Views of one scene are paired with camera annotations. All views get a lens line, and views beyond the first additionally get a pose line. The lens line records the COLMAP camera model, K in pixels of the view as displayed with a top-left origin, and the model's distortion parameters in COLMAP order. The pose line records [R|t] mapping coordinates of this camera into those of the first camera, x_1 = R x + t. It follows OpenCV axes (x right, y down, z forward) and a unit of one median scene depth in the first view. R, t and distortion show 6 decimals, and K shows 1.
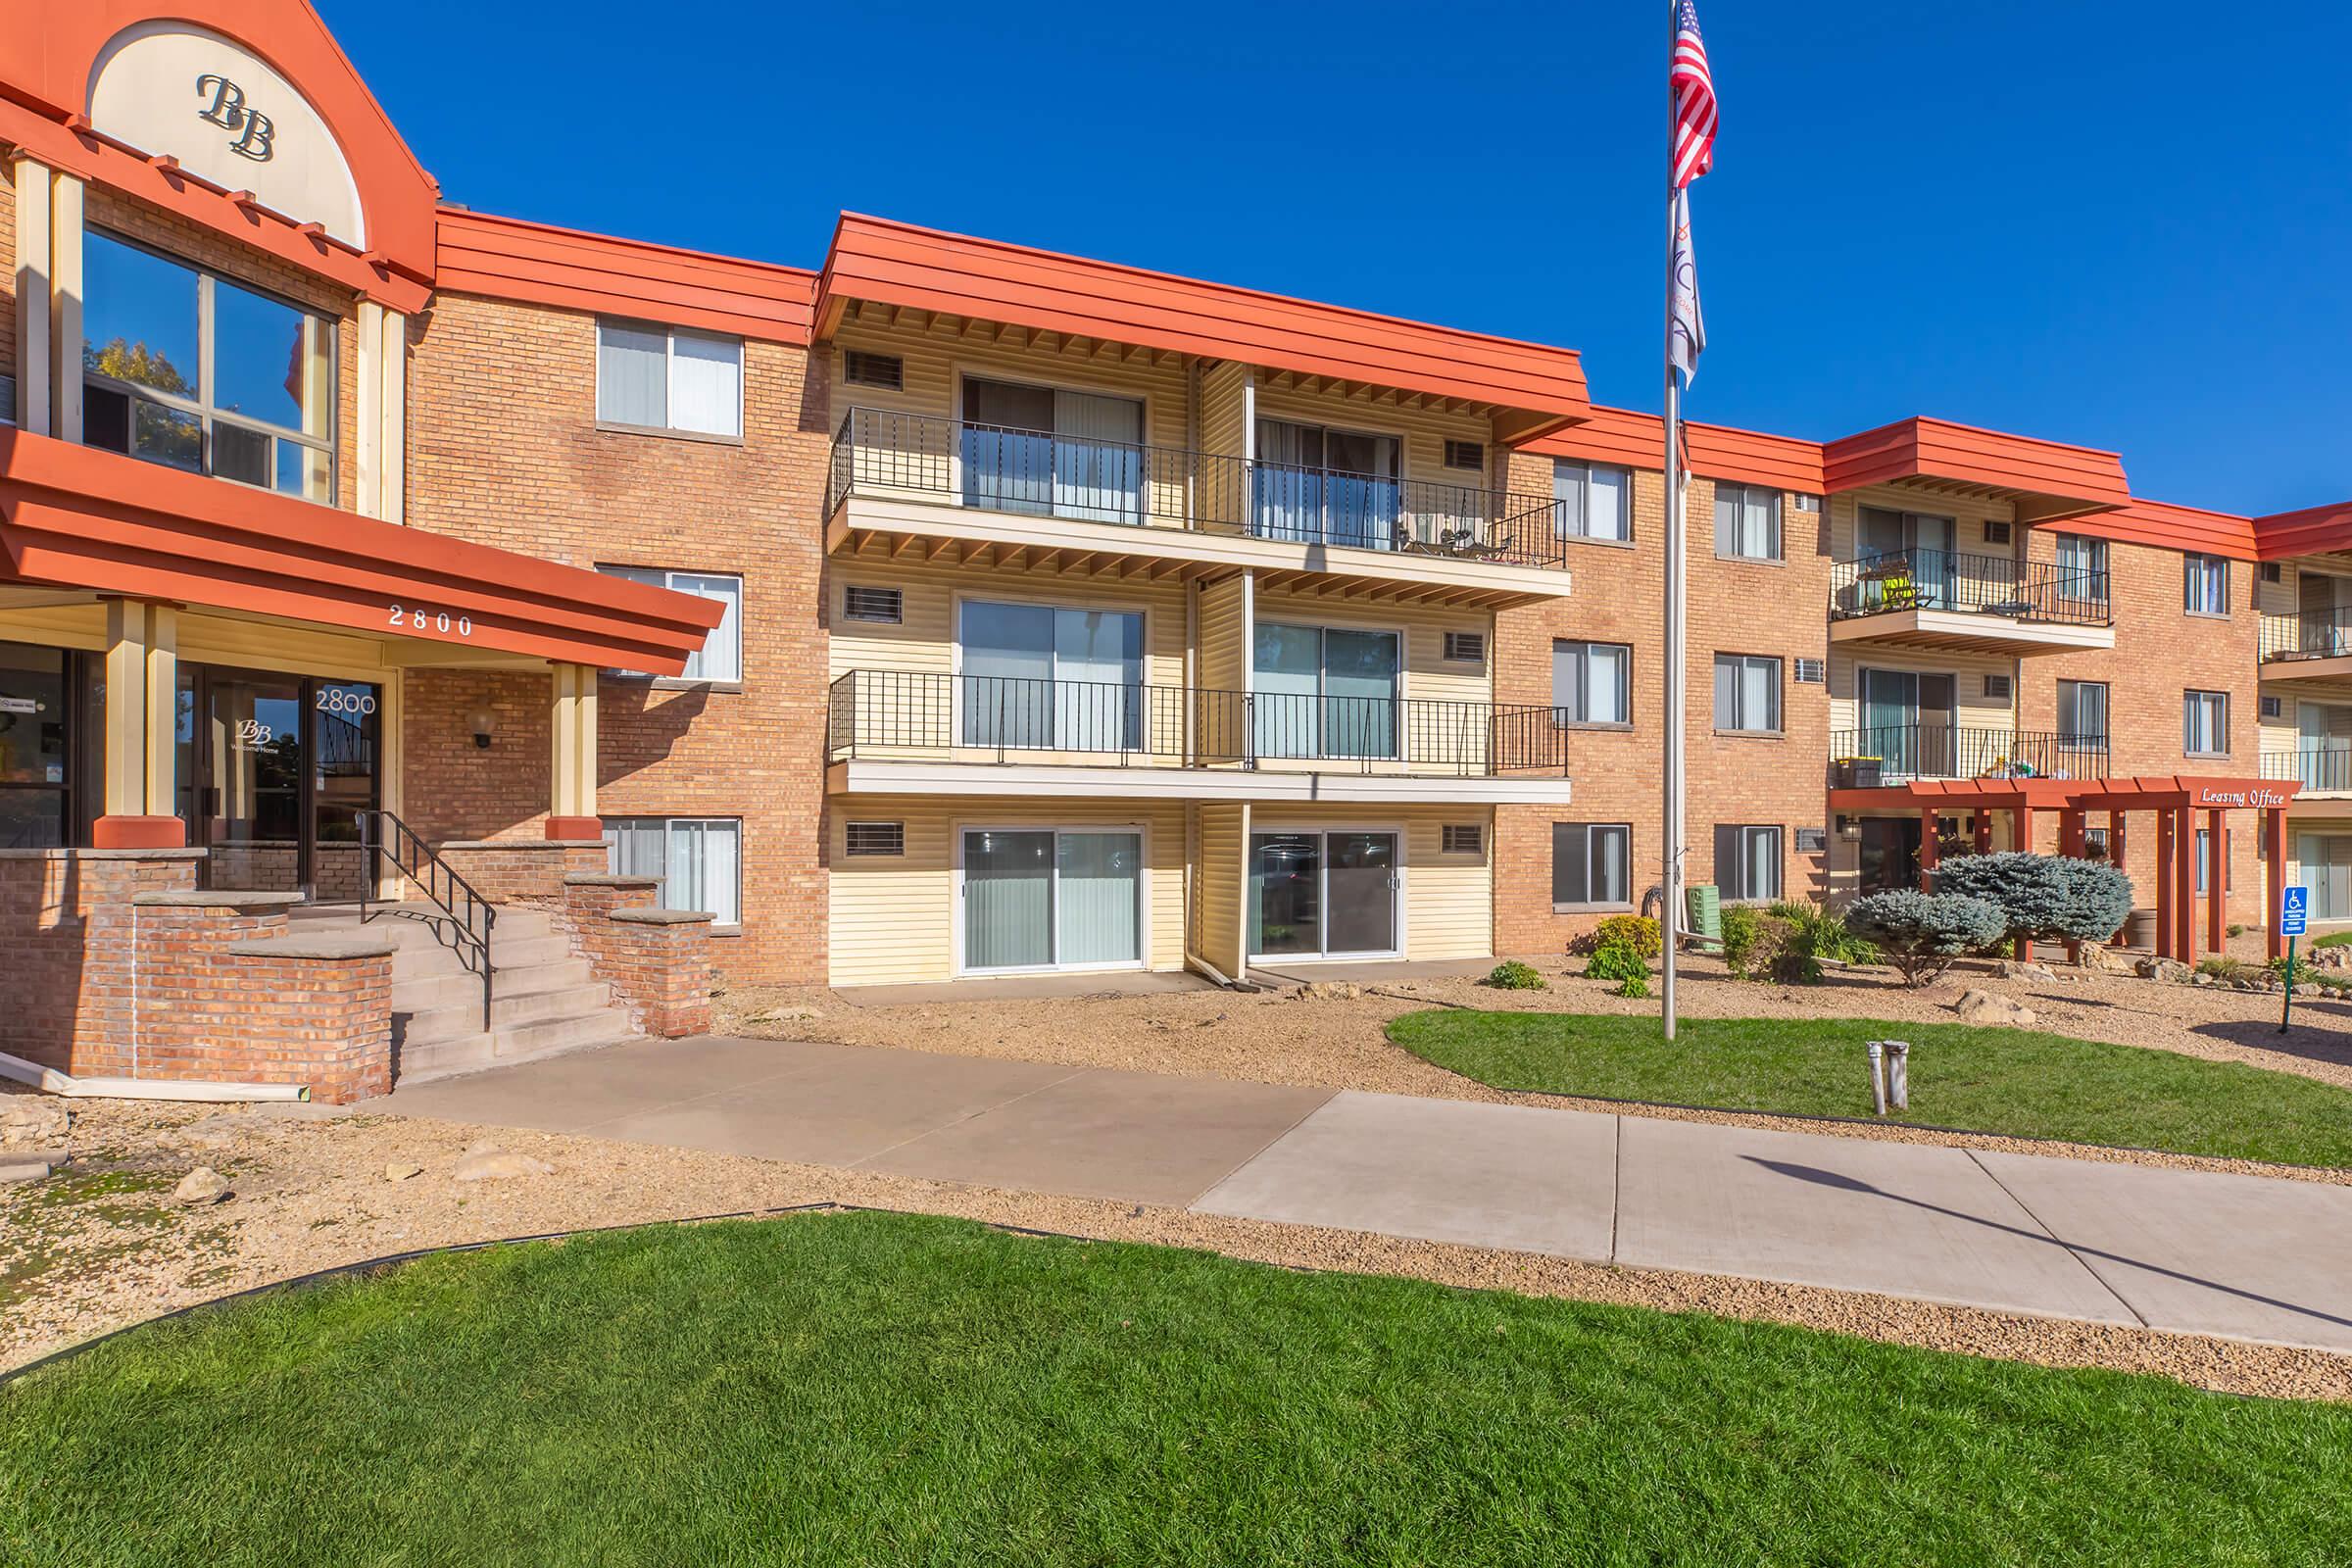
lens RADIAL K [[1292.6, 0, 1176.0], [0, 1292.6, 784.0], [0, 0, 1]] dist [-0.003083, -0.000247]
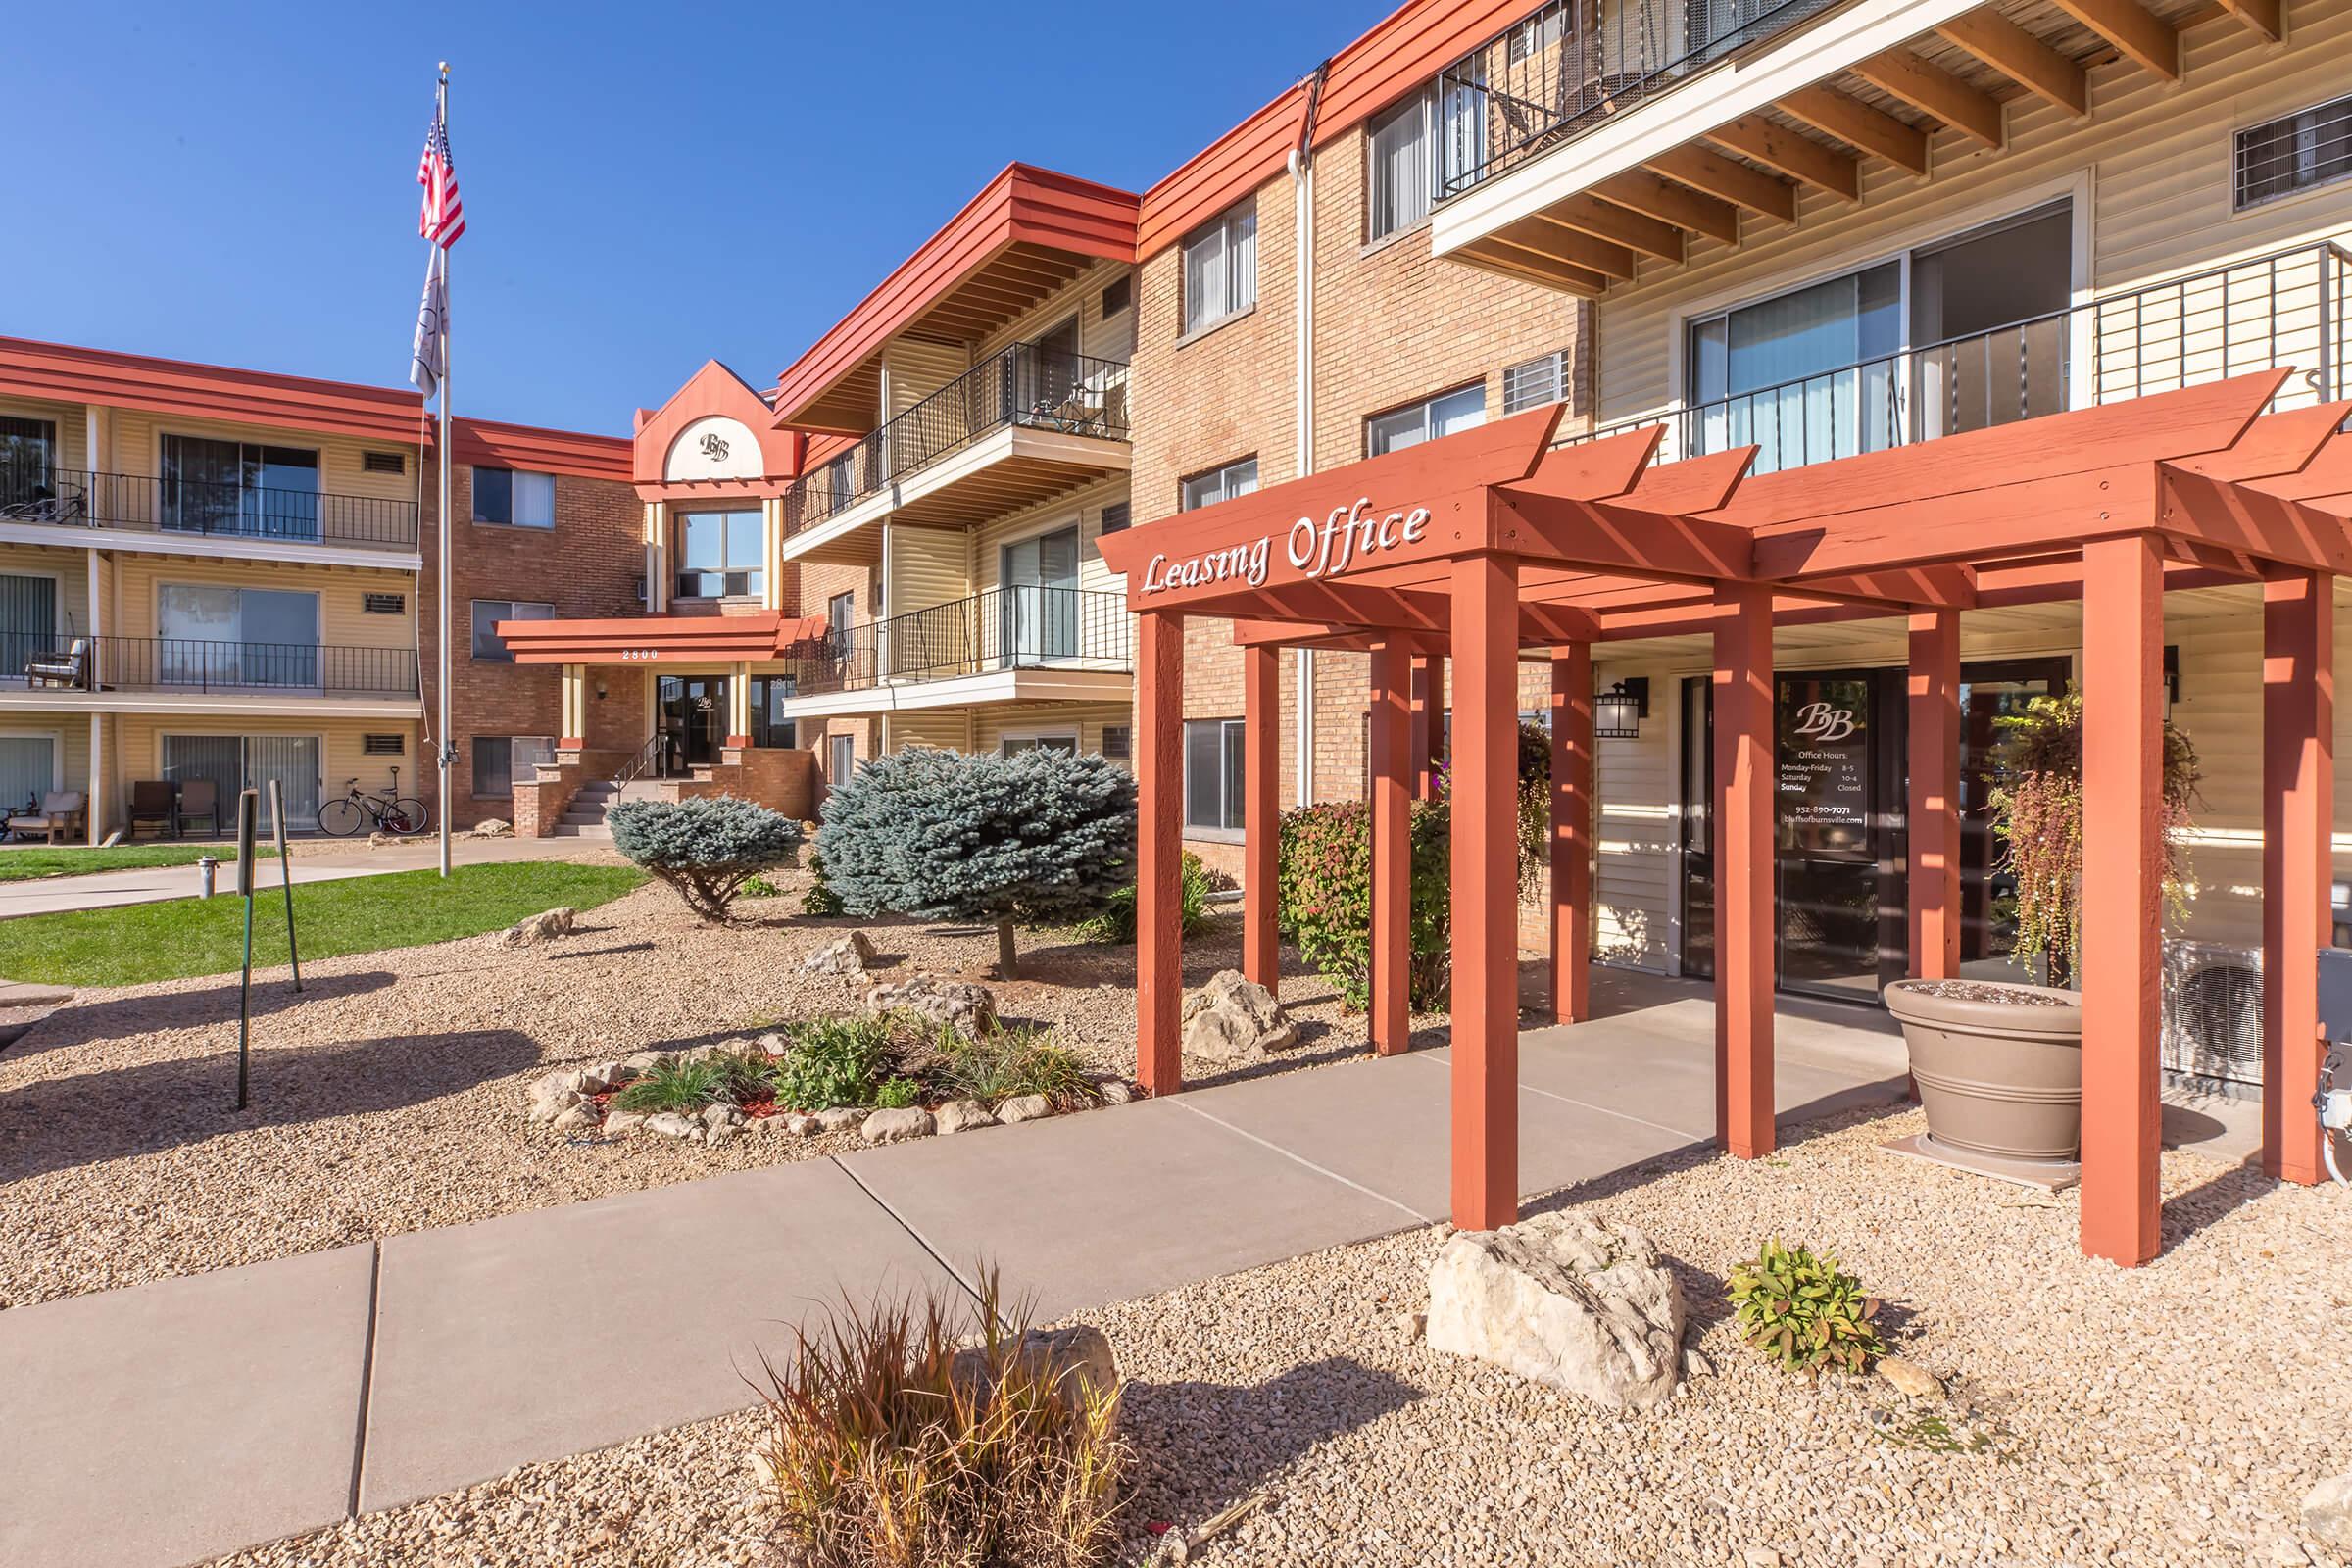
lens RADIAL K [[1292.6, 0, 1176.0], [0, 1292.6, 784.0], [0, 0, 1]] dist [-0.003083, -0.000247]
pose [[0.141416, 0.016243, -0.989817, 1.778399], [0.031140, 0.999298, 0.020848, 0.088229], [0.989460, -0.033771, 0.140811, 1.485985]]
